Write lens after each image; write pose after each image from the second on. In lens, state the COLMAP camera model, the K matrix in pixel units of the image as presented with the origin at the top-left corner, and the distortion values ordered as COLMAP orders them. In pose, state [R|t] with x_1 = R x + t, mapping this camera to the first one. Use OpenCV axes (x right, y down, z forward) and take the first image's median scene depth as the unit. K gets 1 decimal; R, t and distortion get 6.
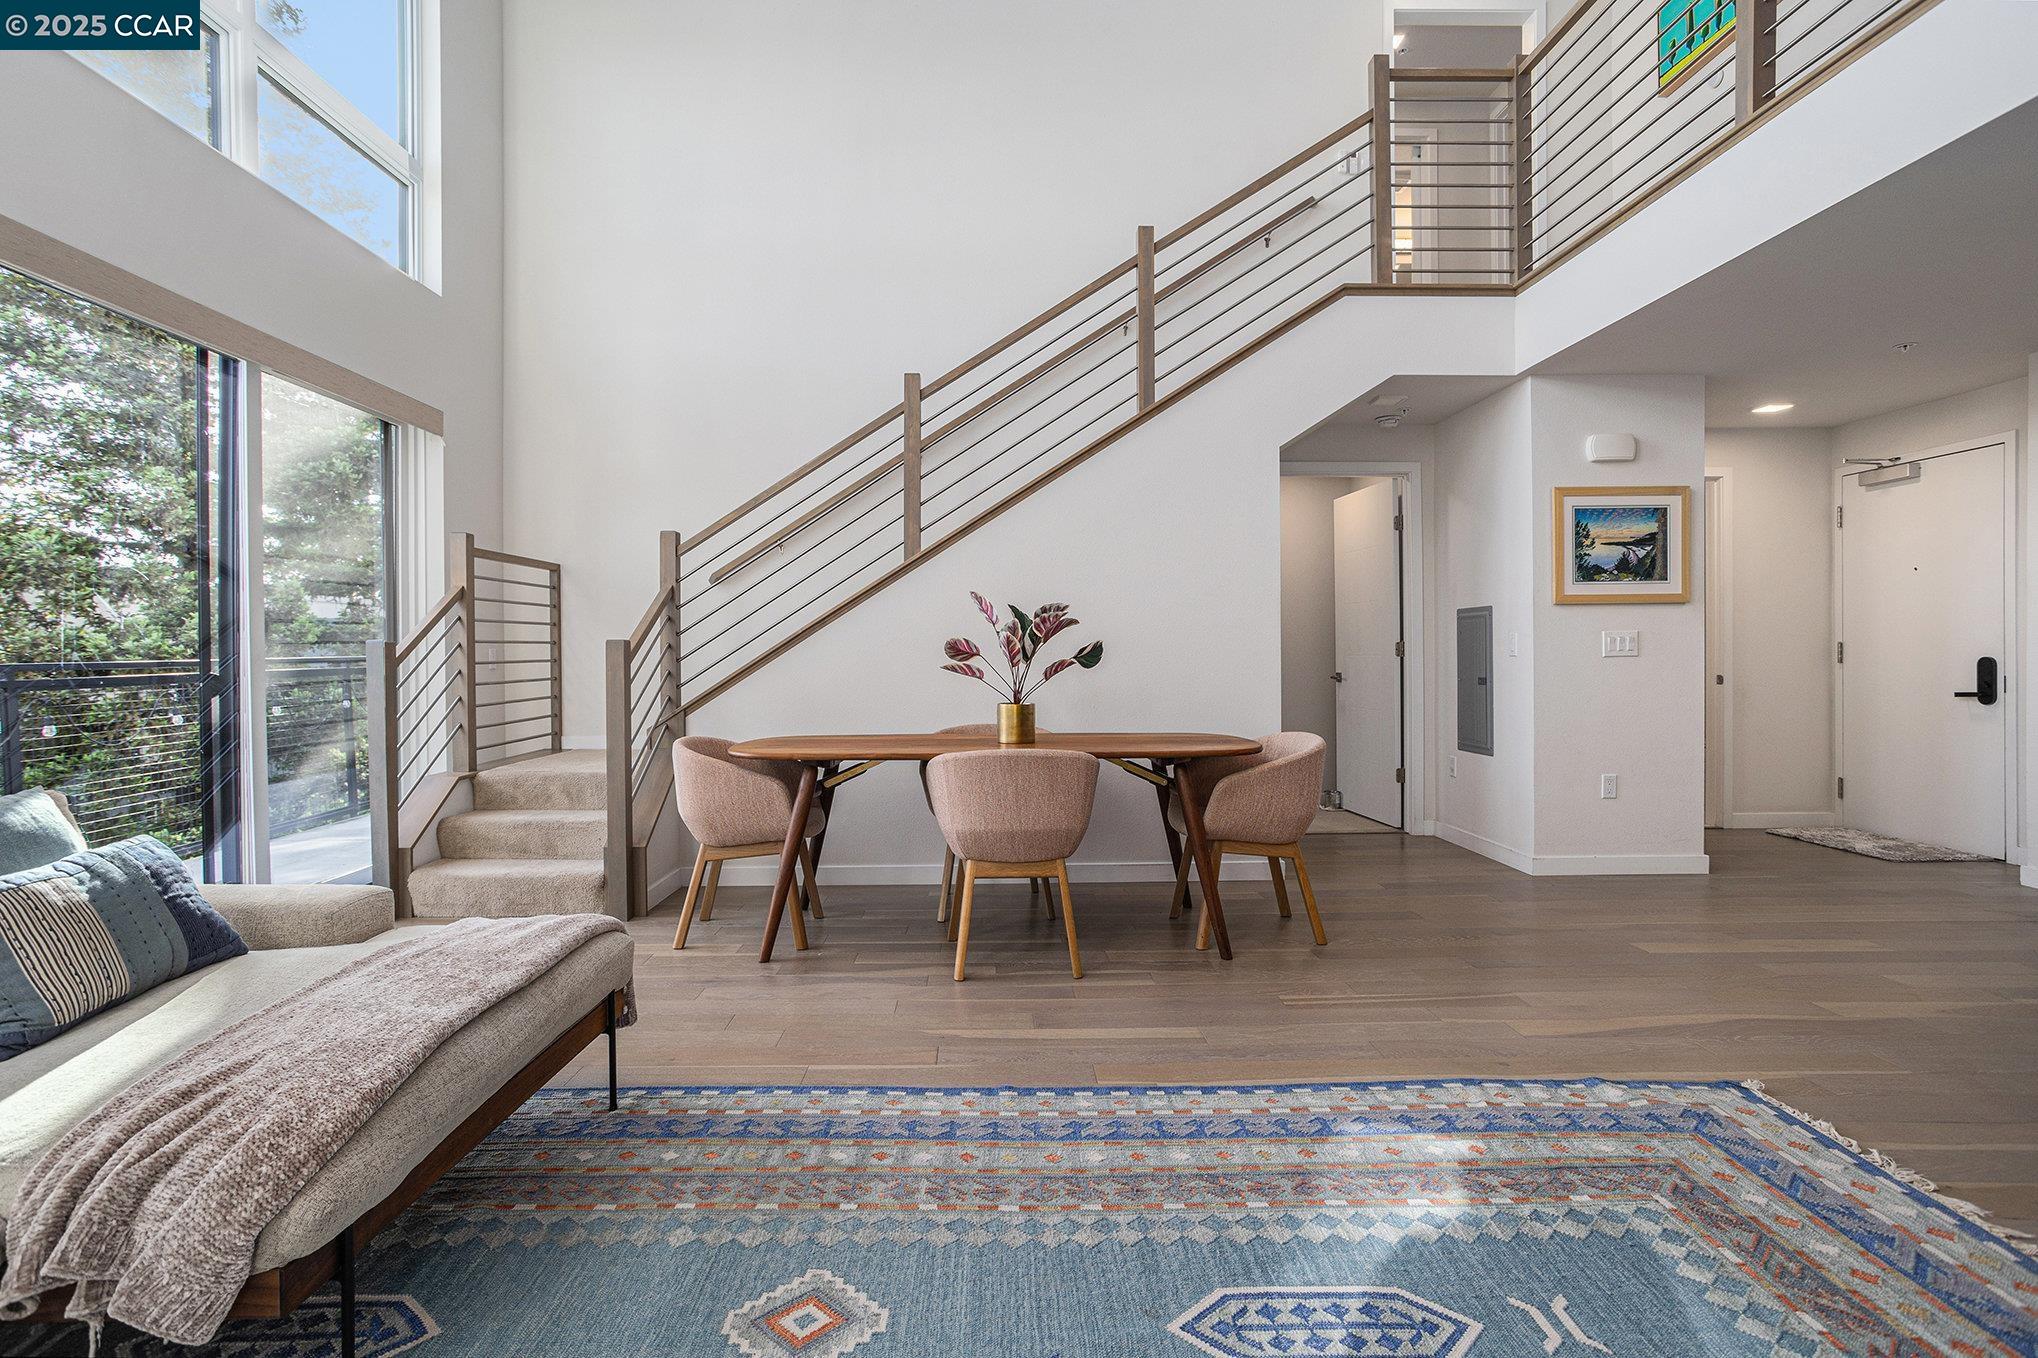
lens RADIAL K [[984.9, 0, 1019.0], [0, 984.9, 679.0], [0, 0, 1]] dist [-0.001964, 0.009825]
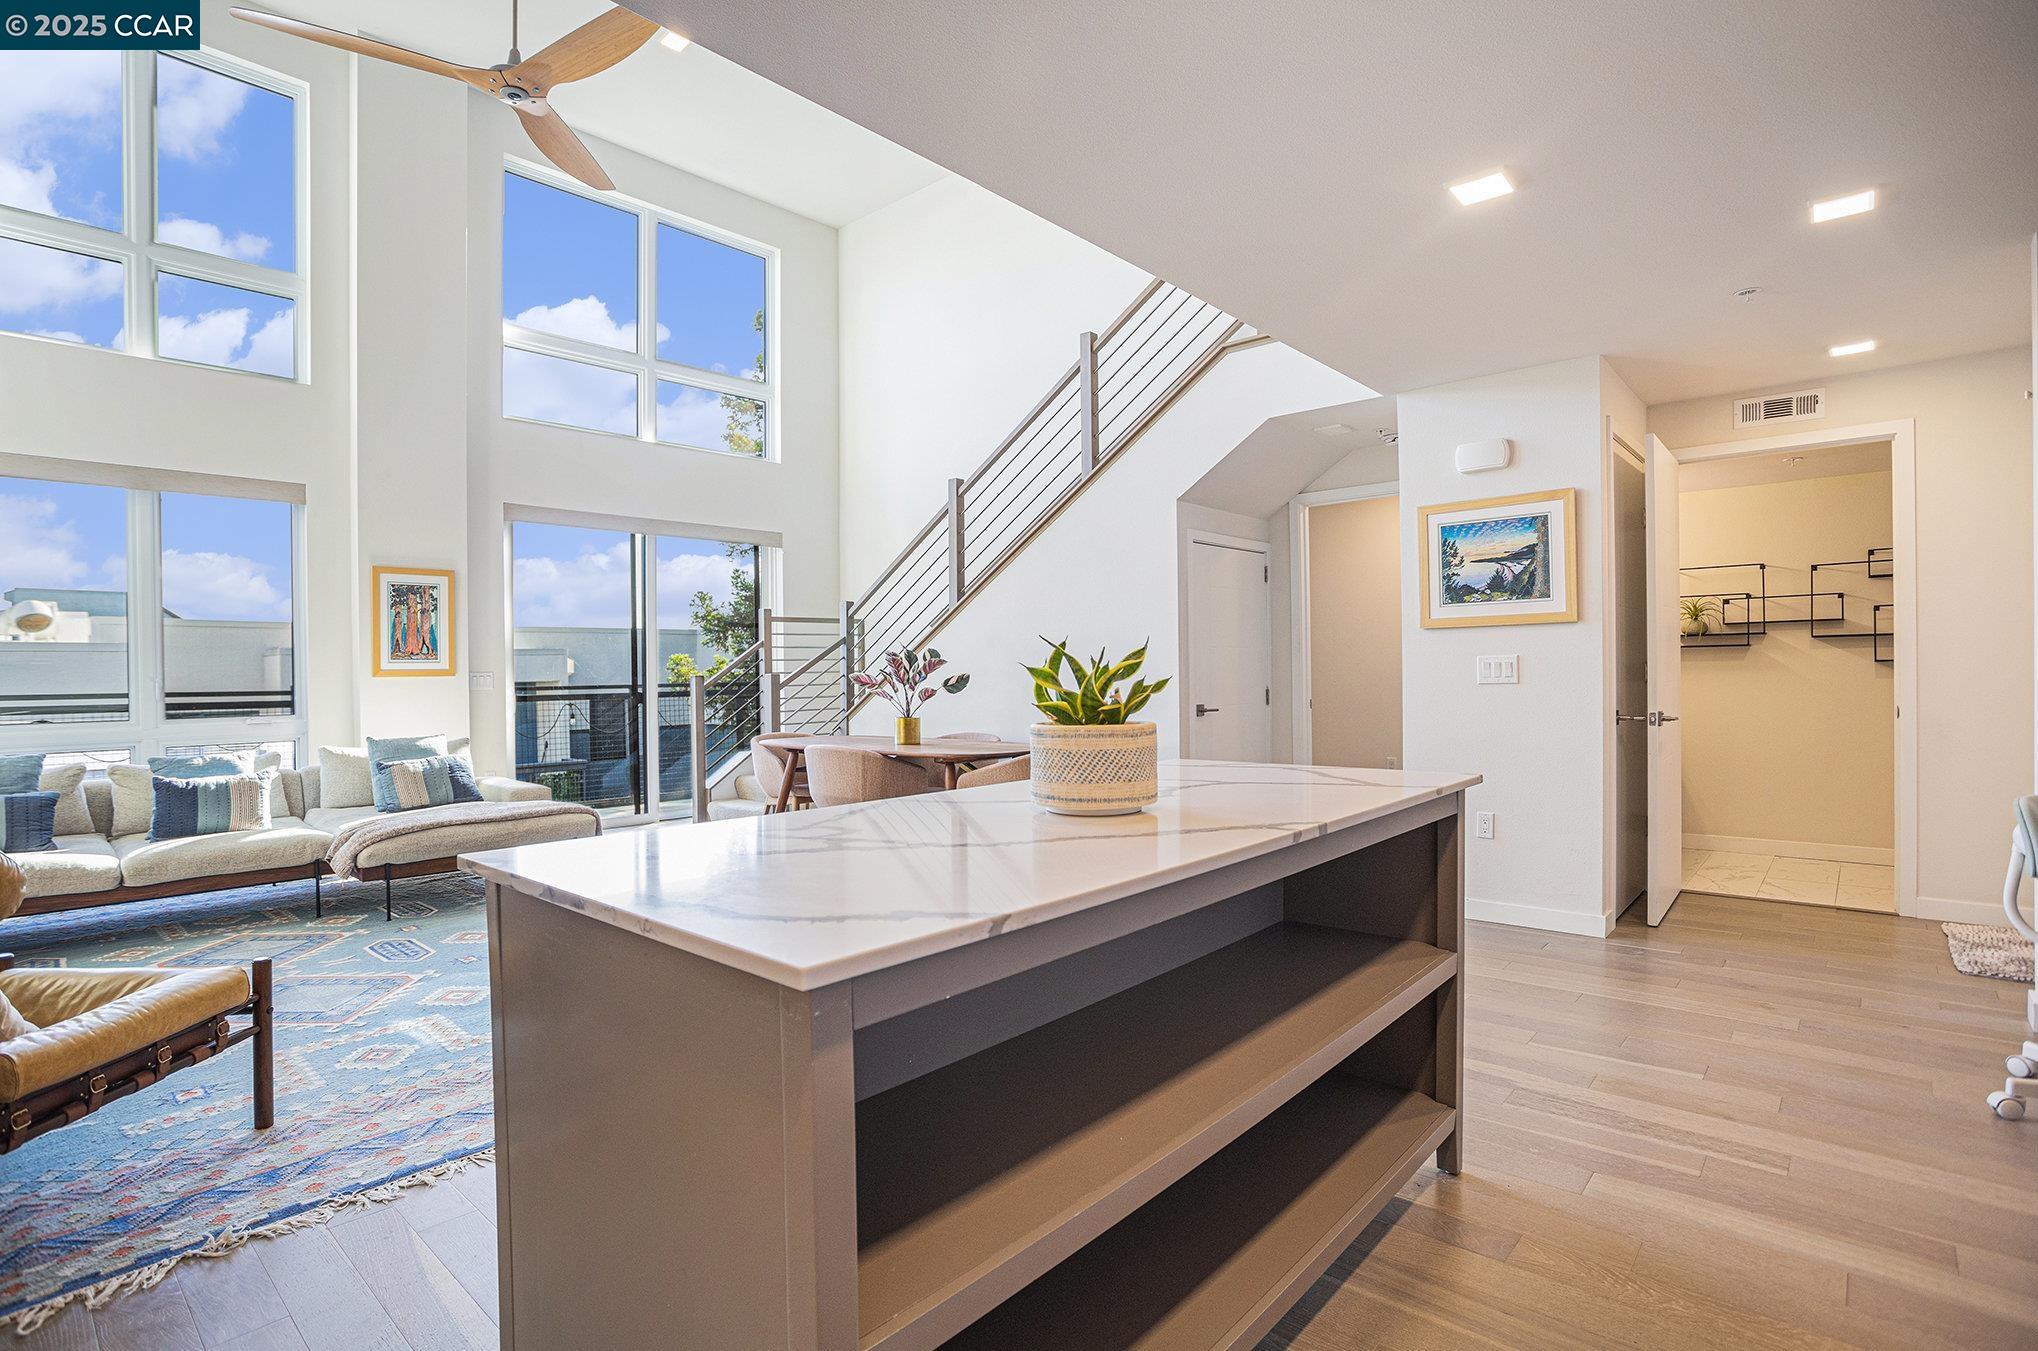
lens RADIAL K [[1096.3, 0, 1019.0], [0, 1096.3, 675.5], [0, 0, 1]] dist [0.000339, 0.001273]
pose [[0.695051, 0.001184, -0.718959, 1.982706], [-0.002432, 0.999997, -0.000704, -0.055794], [0.718956, 0.002238, 0.695052, -0.029982]]
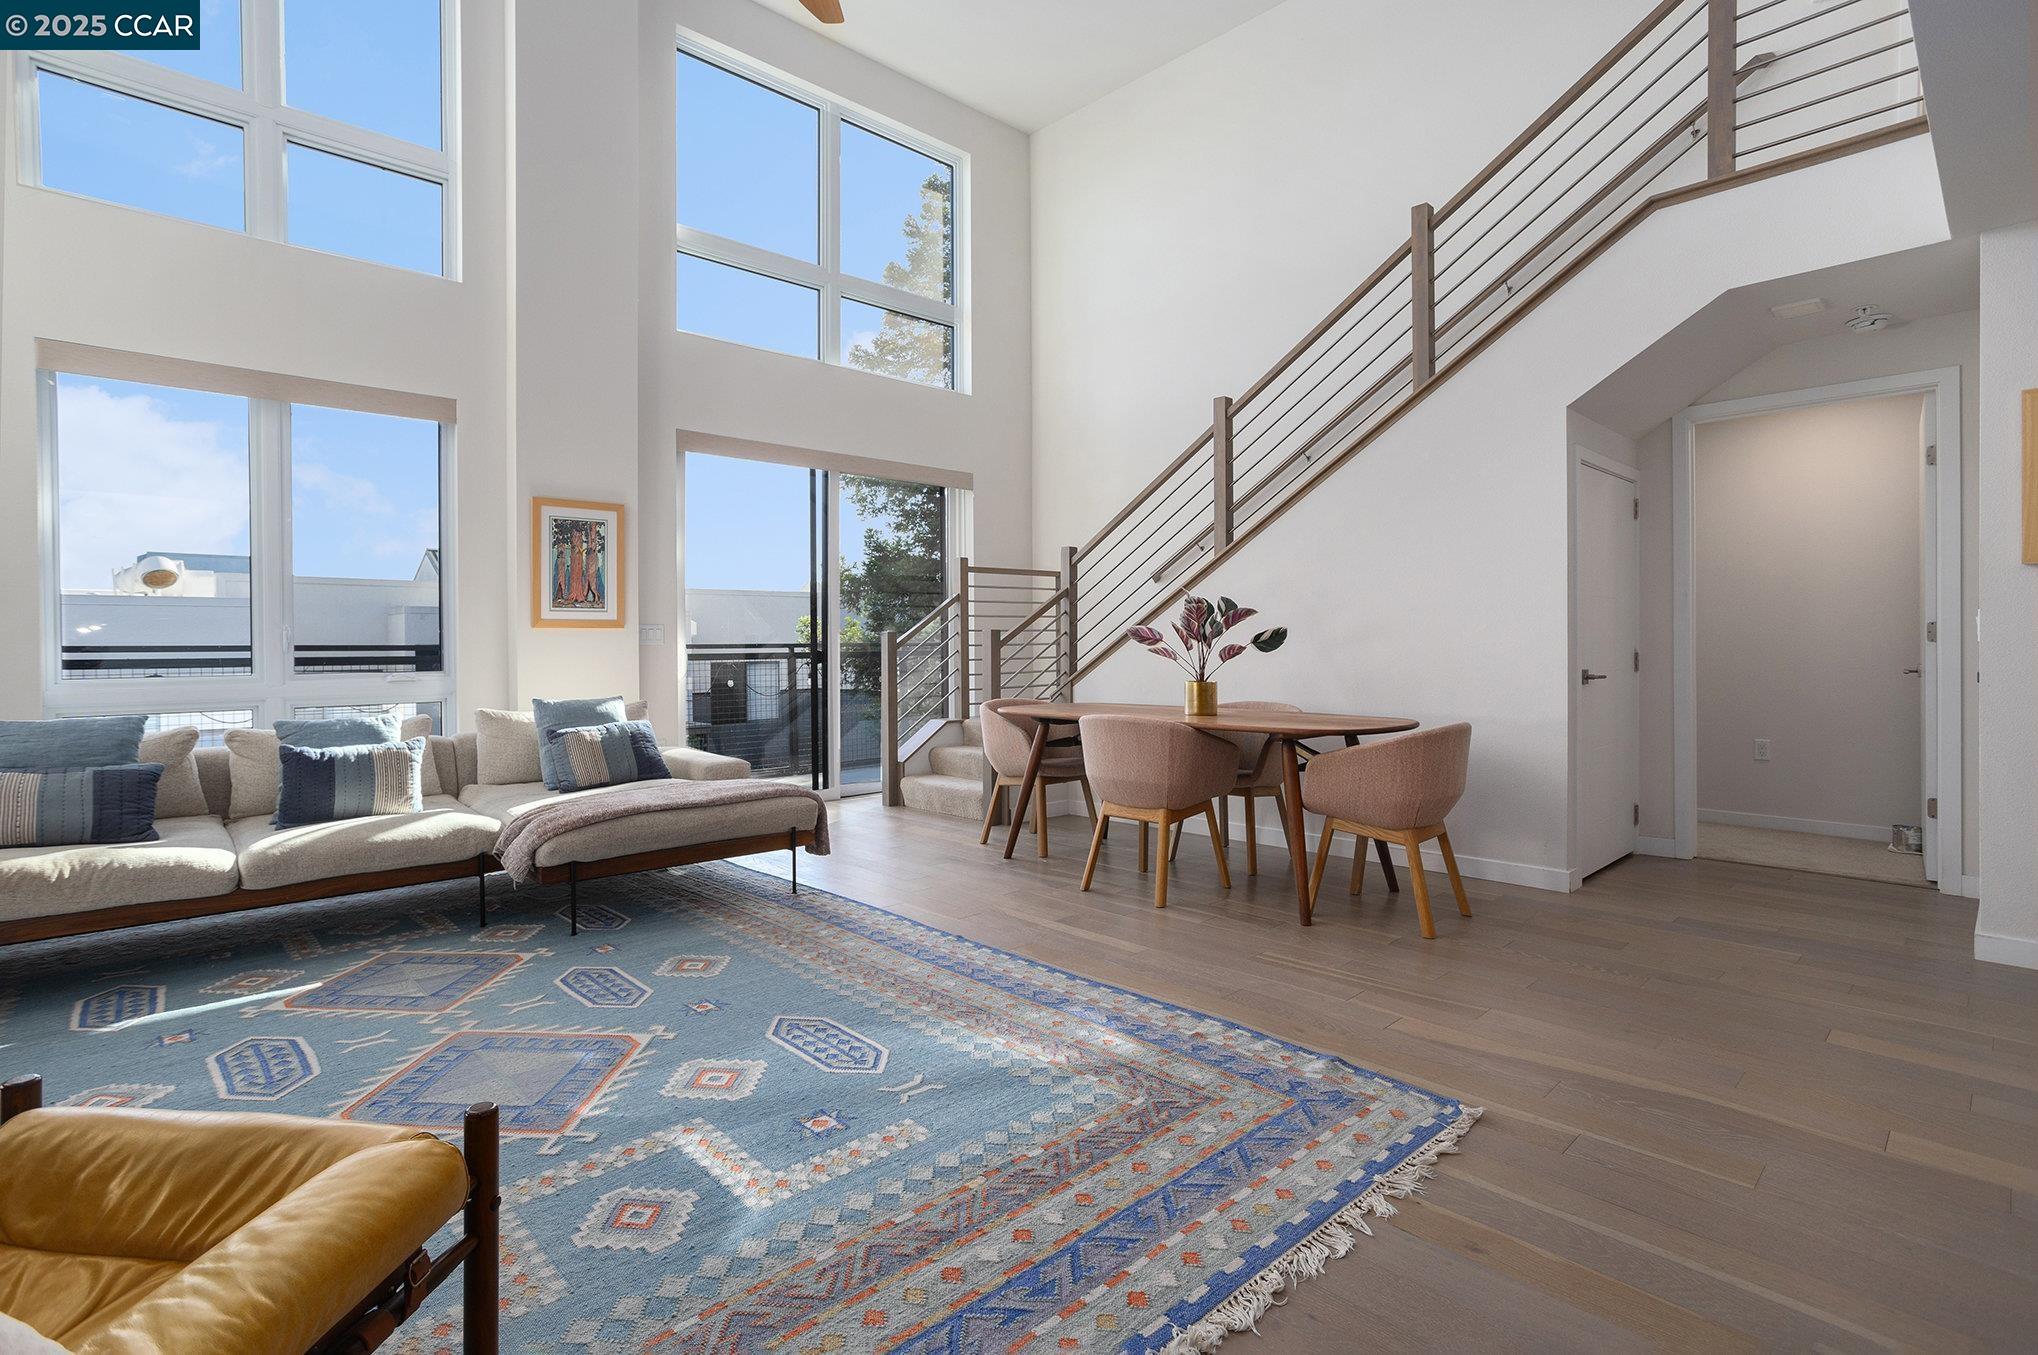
lens RADIAL K [[1006.6, 0, 1021.0], [0, 1006.6, 645.5], [0, 0, 1]] dist [-0.000884, -0.000023]
pose [[0.673094, 0.006393, -0.739530, 1.141111], [-0.012786, 0.999914, -0.002994, -0.017258], [0.739447, 0.011471, 0.673117, 0.046118]]
